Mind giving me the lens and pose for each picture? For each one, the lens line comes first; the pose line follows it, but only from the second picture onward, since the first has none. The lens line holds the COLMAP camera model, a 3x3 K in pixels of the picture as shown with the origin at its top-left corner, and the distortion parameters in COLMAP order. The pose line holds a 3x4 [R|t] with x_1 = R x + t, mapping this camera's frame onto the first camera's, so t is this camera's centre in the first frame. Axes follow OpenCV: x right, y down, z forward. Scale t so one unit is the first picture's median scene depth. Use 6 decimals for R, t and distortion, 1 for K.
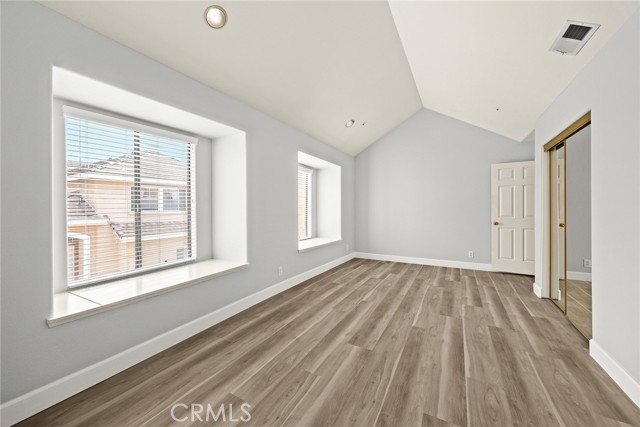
lens RADIAL K [[244.5, 0, 323.5], [0, 244.5, 208.9], [0, 0, 1]] dist [-0.008249, -0.000220]
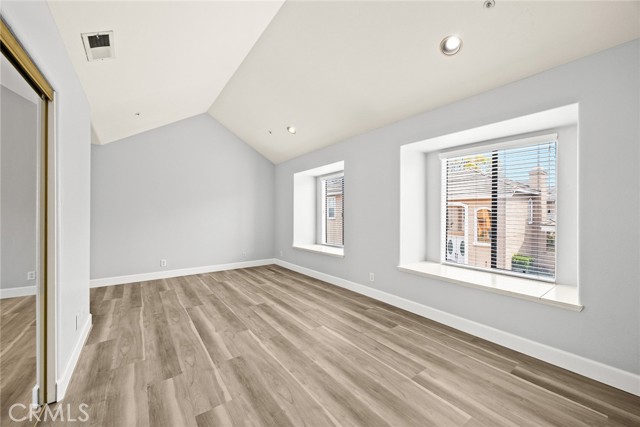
lens RADIAL K [[244.5, 0, 325.1], [0, 244.5, 211.7], [0, 0, 1]] dist [-0.008249, -0.000220]
pose [[-0.399858, -0.004617, -0.916565, 1.254698], [-0.004506, 0.999985, -0.003071, -0.031281], [0.916566, 0.002902, -0.399873, 1.795286]]
